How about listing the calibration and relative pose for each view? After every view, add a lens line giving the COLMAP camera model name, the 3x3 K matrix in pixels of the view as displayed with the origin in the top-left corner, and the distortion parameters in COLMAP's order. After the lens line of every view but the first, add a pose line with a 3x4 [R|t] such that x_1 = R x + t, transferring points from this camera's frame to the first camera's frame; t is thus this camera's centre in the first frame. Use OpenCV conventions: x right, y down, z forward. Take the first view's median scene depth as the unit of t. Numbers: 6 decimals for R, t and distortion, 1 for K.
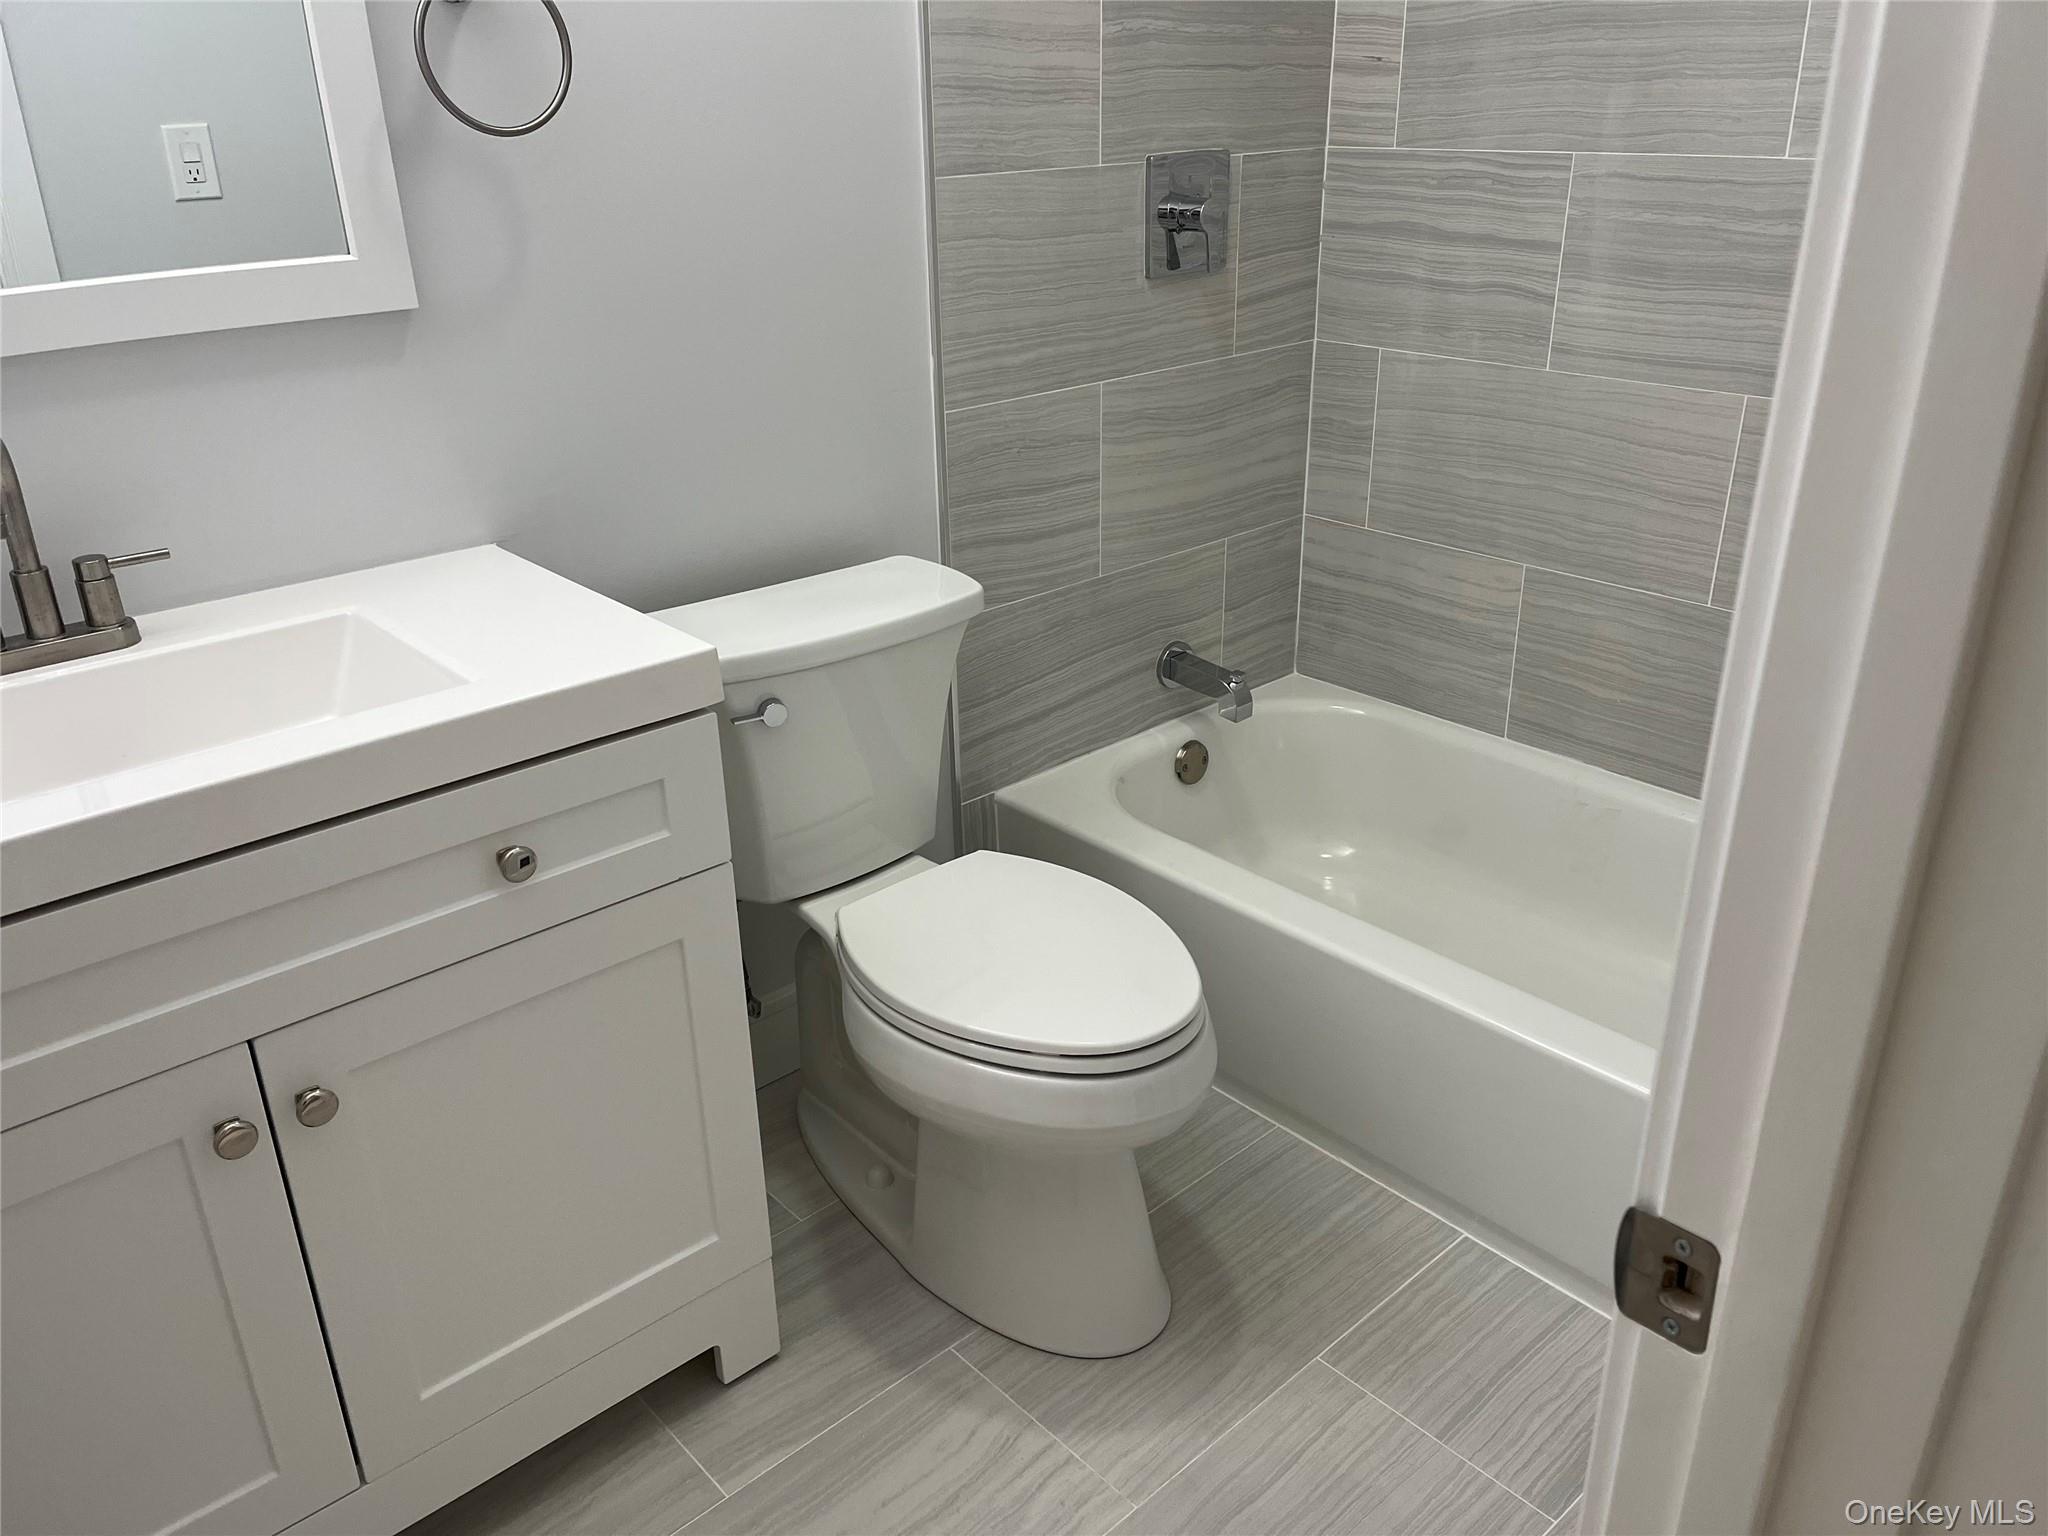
lens RADIAL K [[1570.9, 0, 1042.9], [0, 1570.9, 755.4], [0, 0, 1]] dist [0.054271, -0.045153]
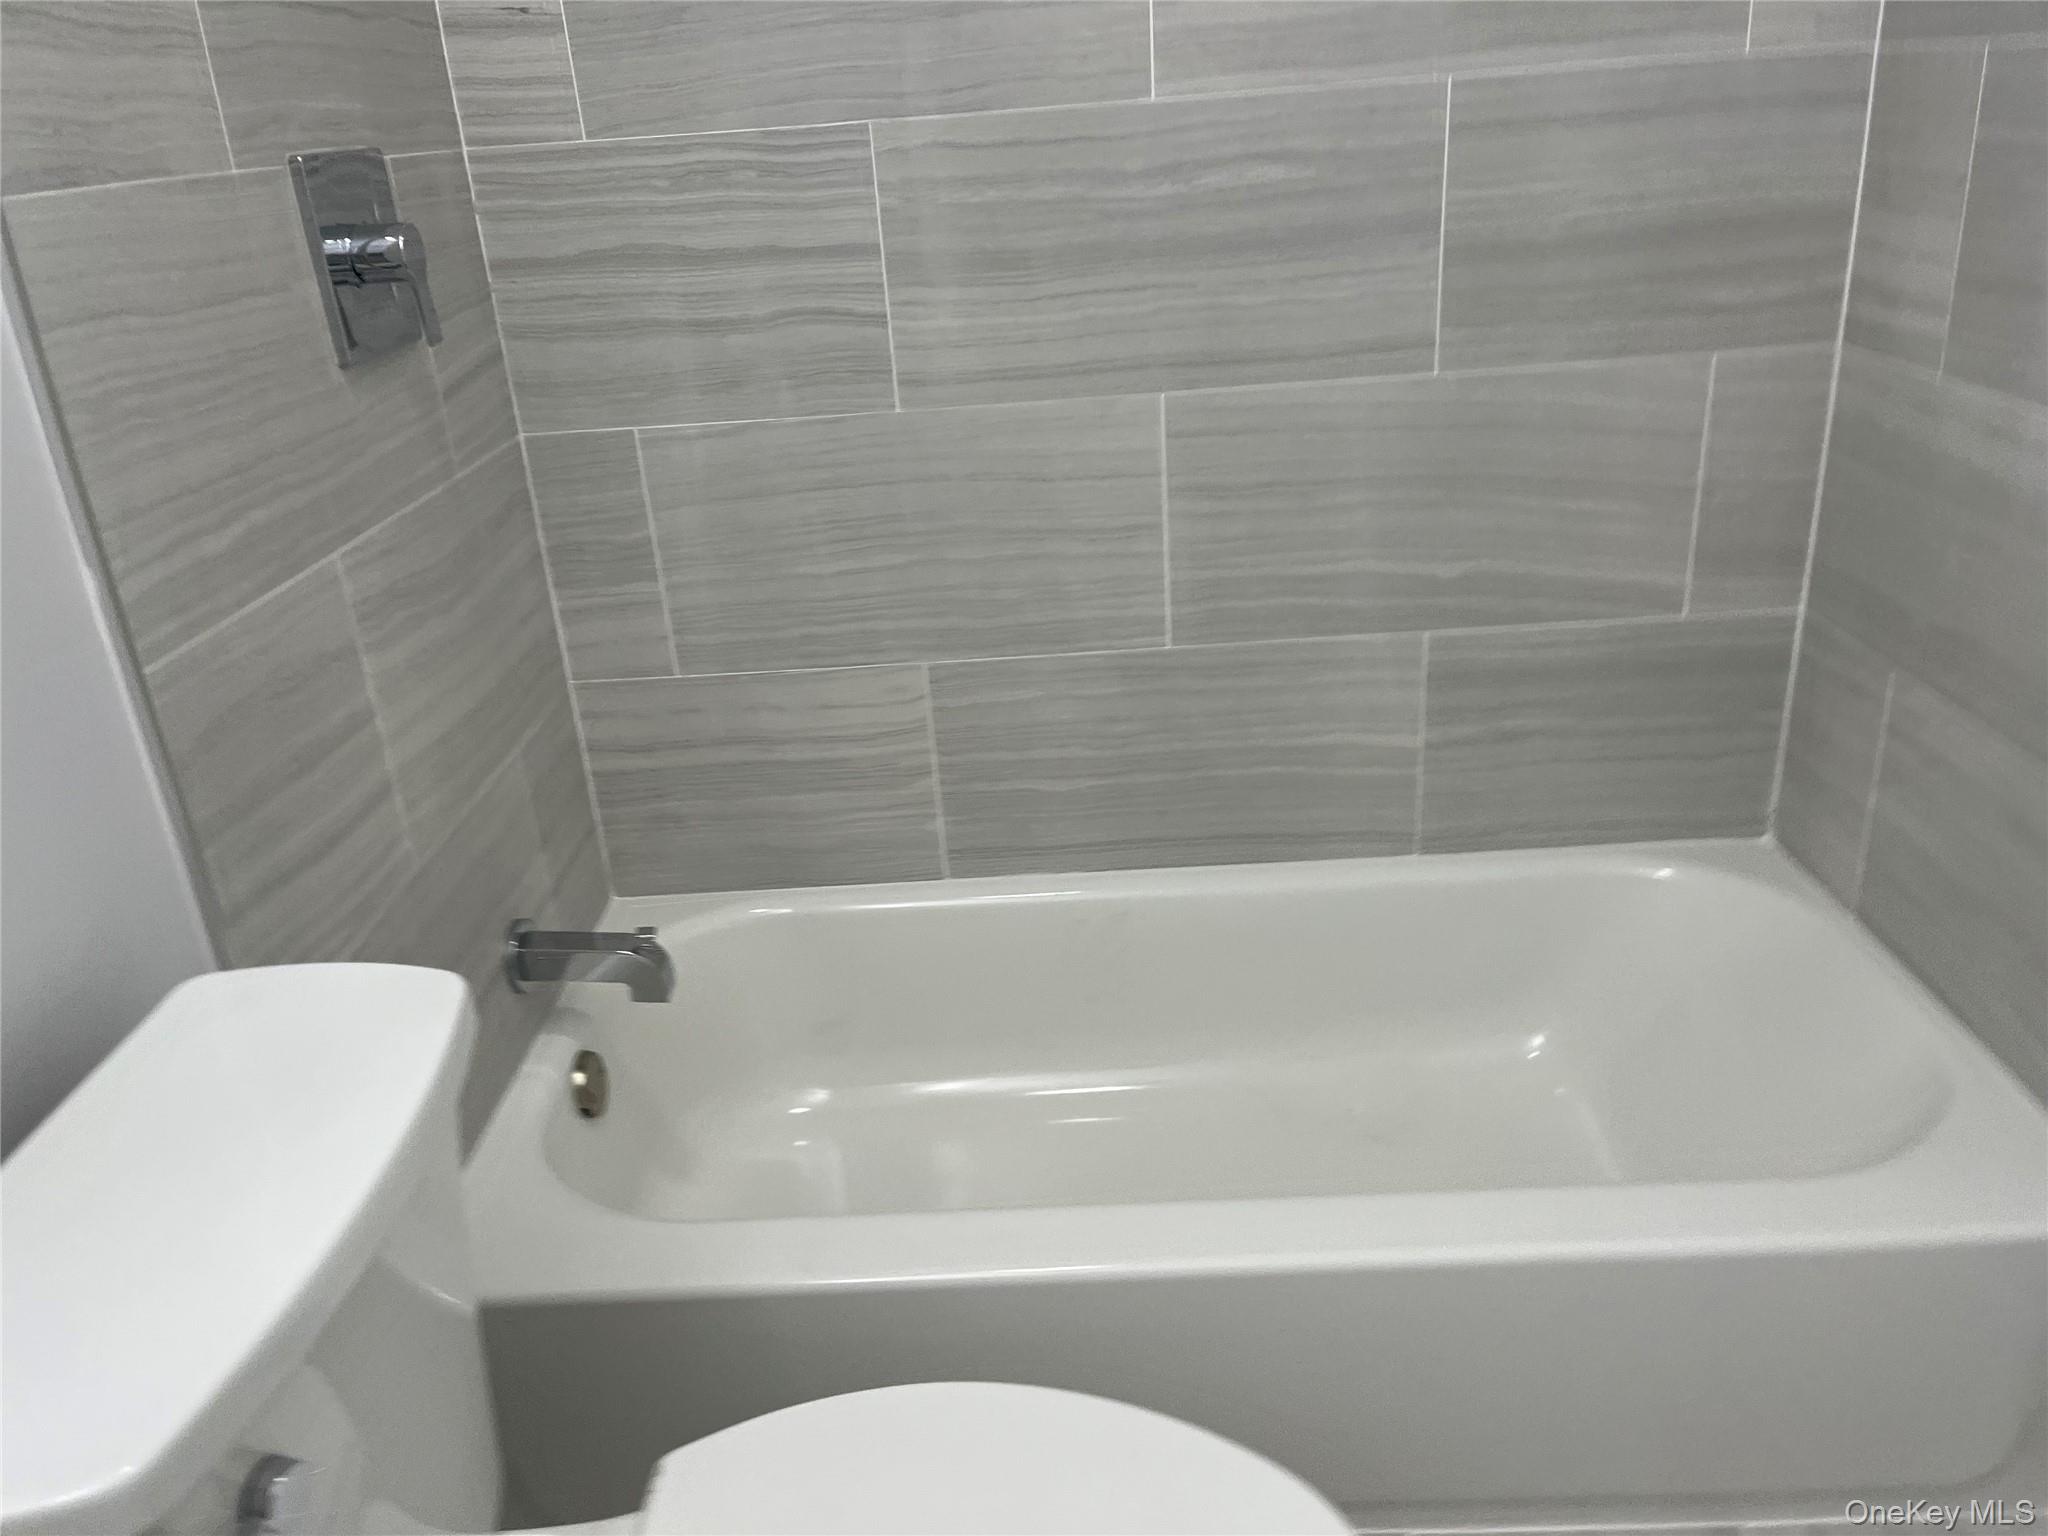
lens RADIAL K [[1570.9, 0, 1016.7], [0, 1570.9, 791.5], [0, 0, 1]] dist [0.054271, -0.045153]
pose [[0.690130, -0.319470, 0.649353, -0.187320], [0.342486, 0.934623, 0.095825, -0.123124], [-0.637514, 0.156263, 0.754426, 0.410949]]
